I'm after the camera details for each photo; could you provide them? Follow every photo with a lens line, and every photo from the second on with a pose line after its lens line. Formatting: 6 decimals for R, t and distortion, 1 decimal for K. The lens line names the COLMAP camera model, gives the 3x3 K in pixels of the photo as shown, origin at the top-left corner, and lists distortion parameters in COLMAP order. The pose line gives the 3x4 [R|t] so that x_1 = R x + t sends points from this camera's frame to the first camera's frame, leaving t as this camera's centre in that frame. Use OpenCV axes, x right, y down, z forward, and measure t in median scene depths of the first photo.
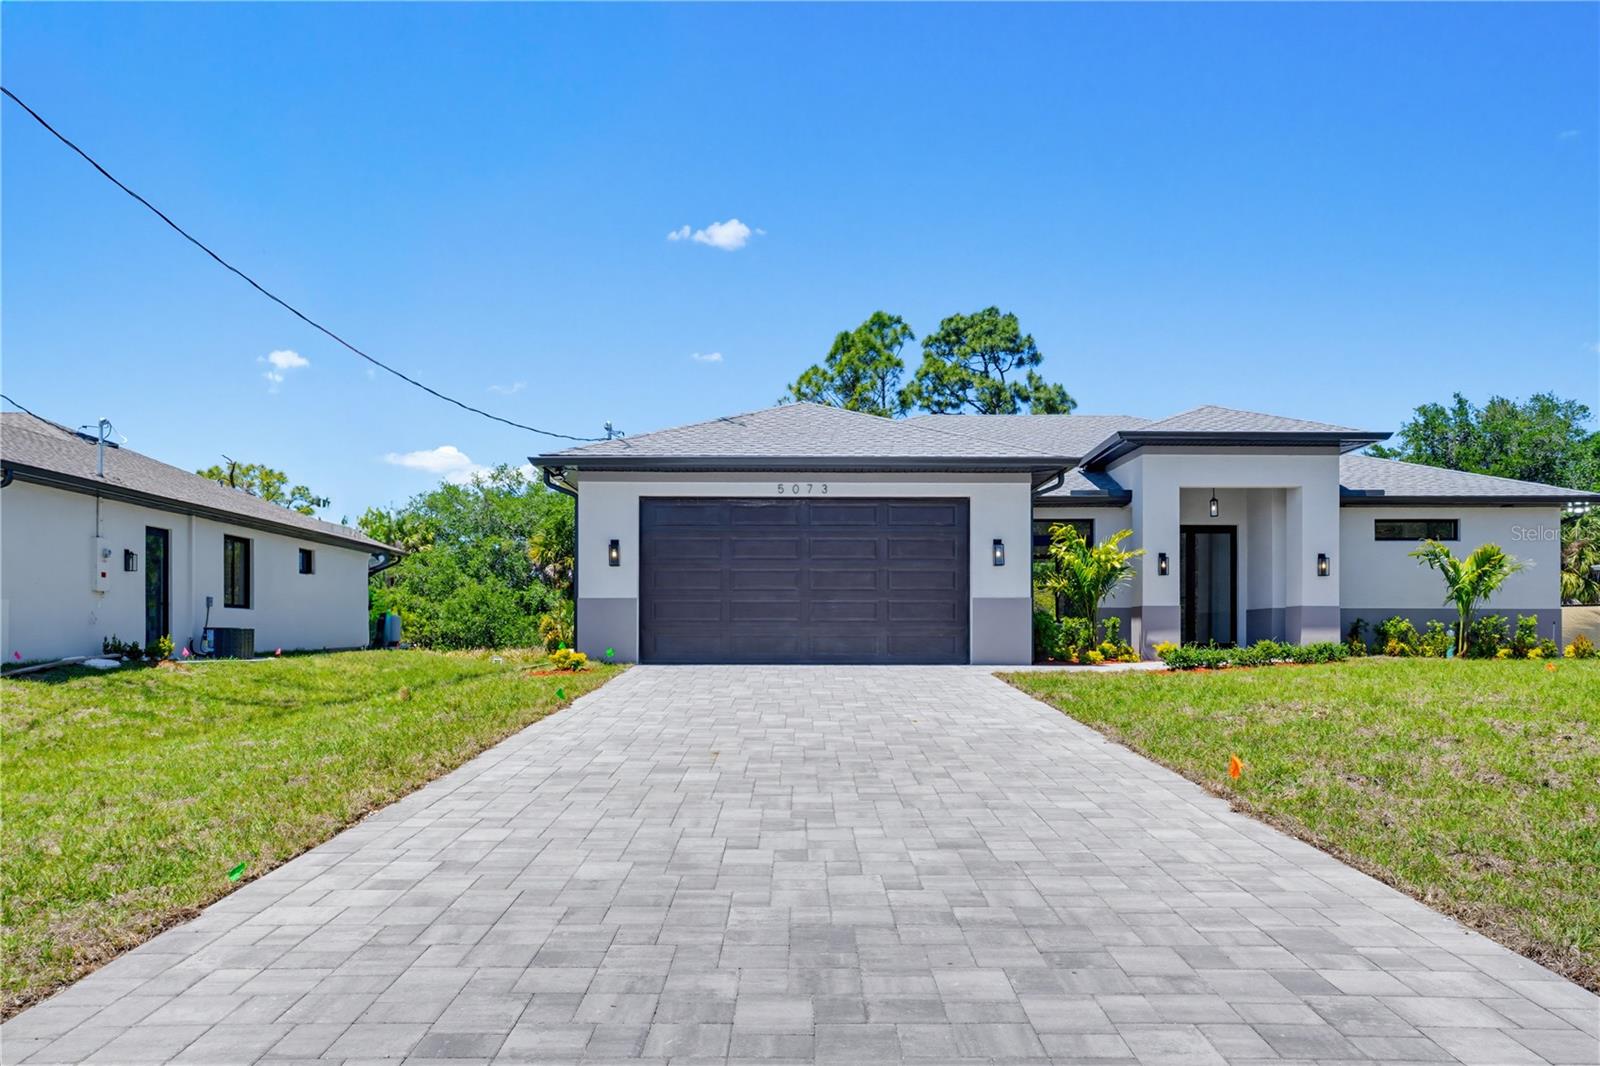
lens RADIAL K [[1152.0, 0, 796.3], [0, 1152.0, 643.5], [0, 0, 1]] dist [0.004759, 0.003752]
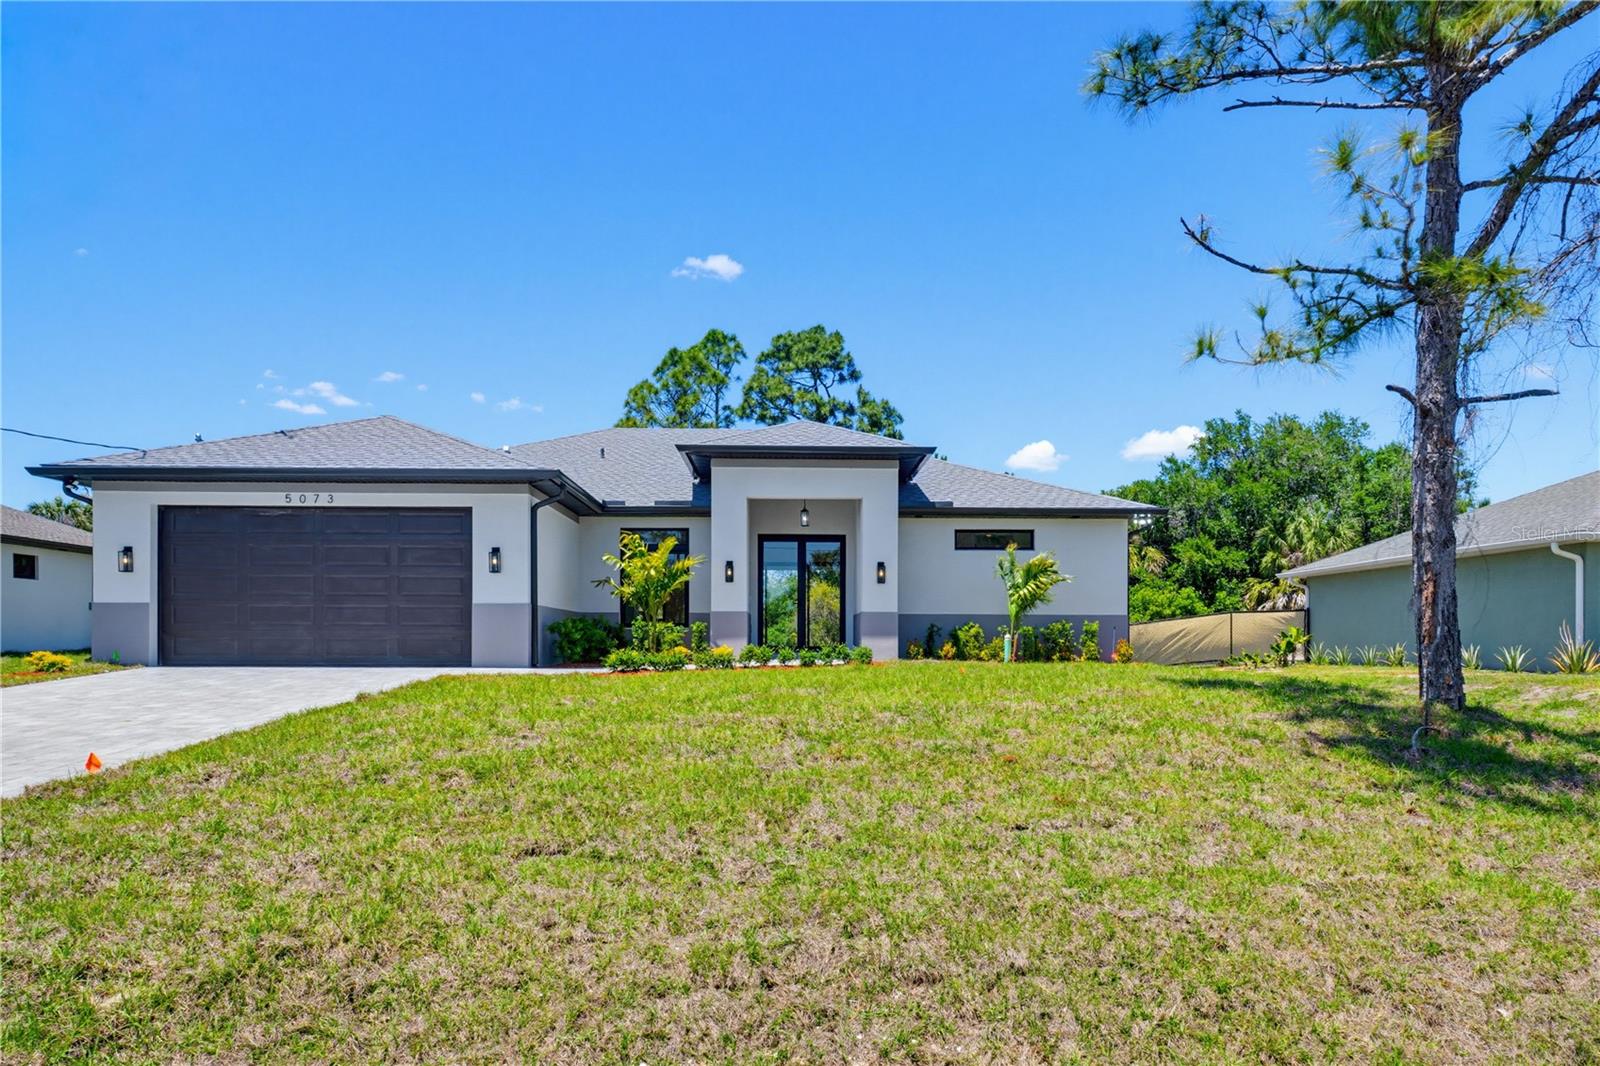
lens RADIAL K [[1108.5, 0, 802.9], [0, 1108.5, 648.7], [0, 0, 1]] dist [-0.005301, -0.000577]
pose [[0.999923, 0.001472, 0.012306, 0.372709], [-0.001482, 0.999999, 0.000793, 0.000535], [-0.012305, -0.000811, 0.999924, -0.010108]]
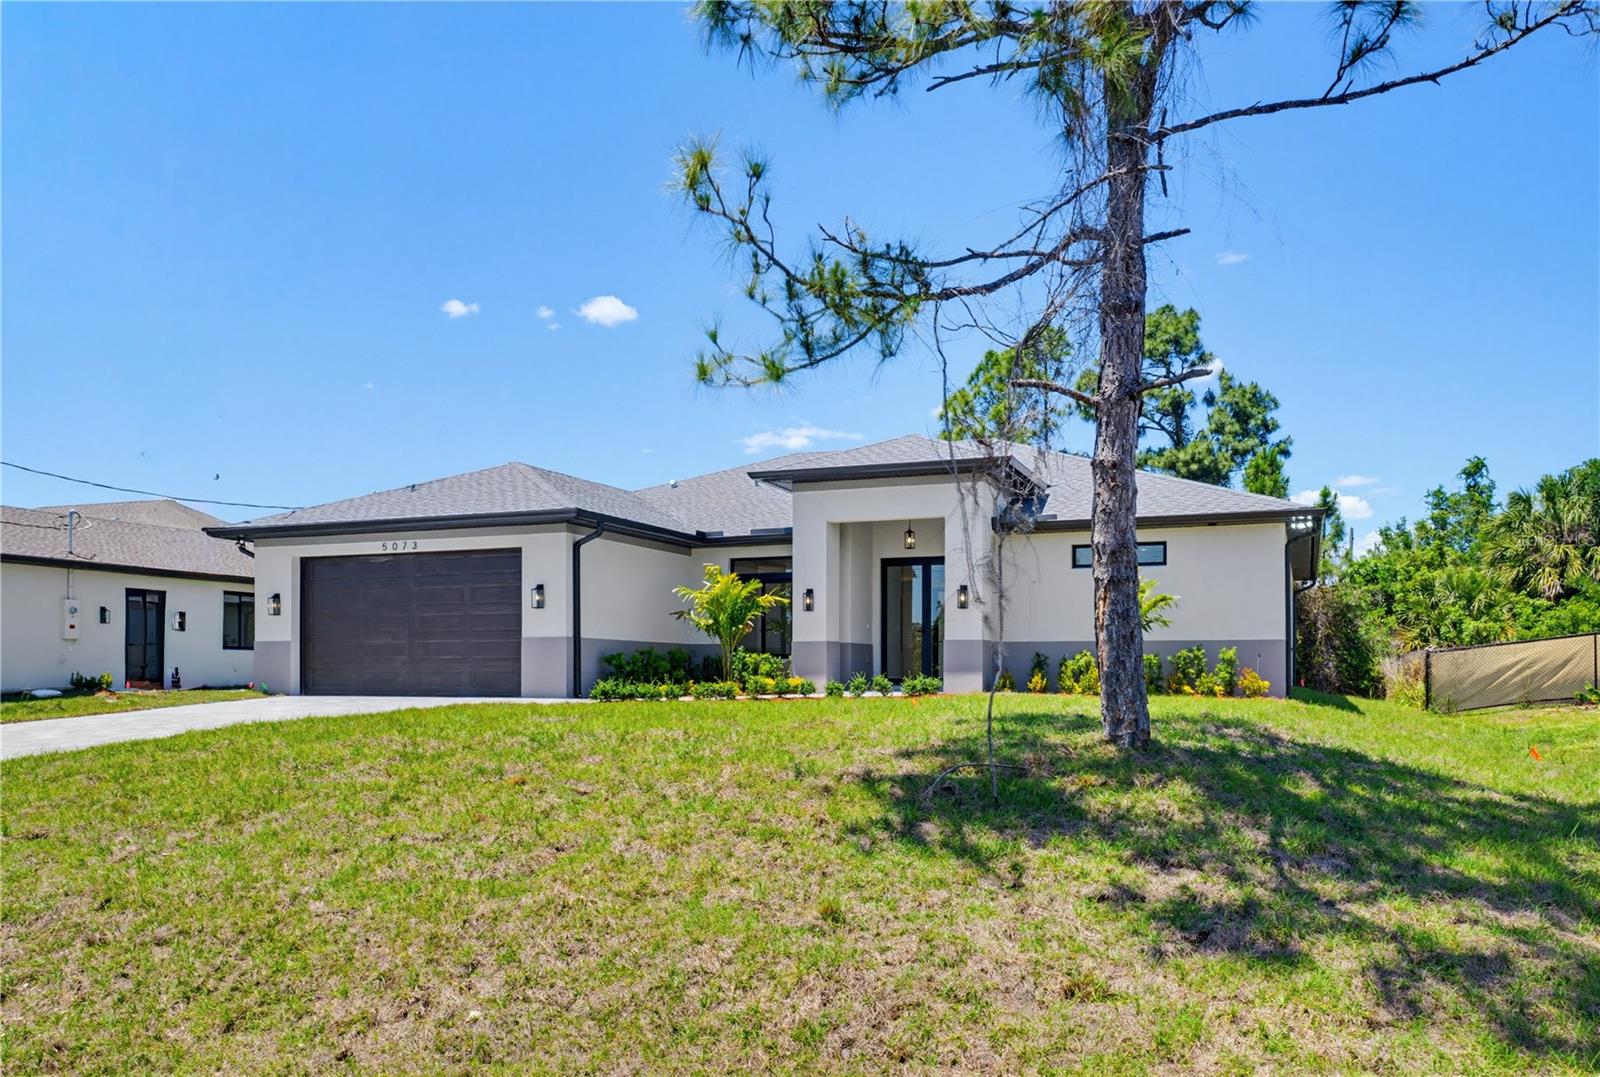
lens RADIAL K [[1242.3, 0, 800.1], [0, 1242.3, 670.0], [0, 0, 1]] dist [0.002512, 0.001504]
pose [[0.920651, -0.001272, -0.390384, 0.736513], [-0.001557, 0.999975, -0.006930, -0.000187], [0.390383, 0.006988, 0.920626, -0.002868]]
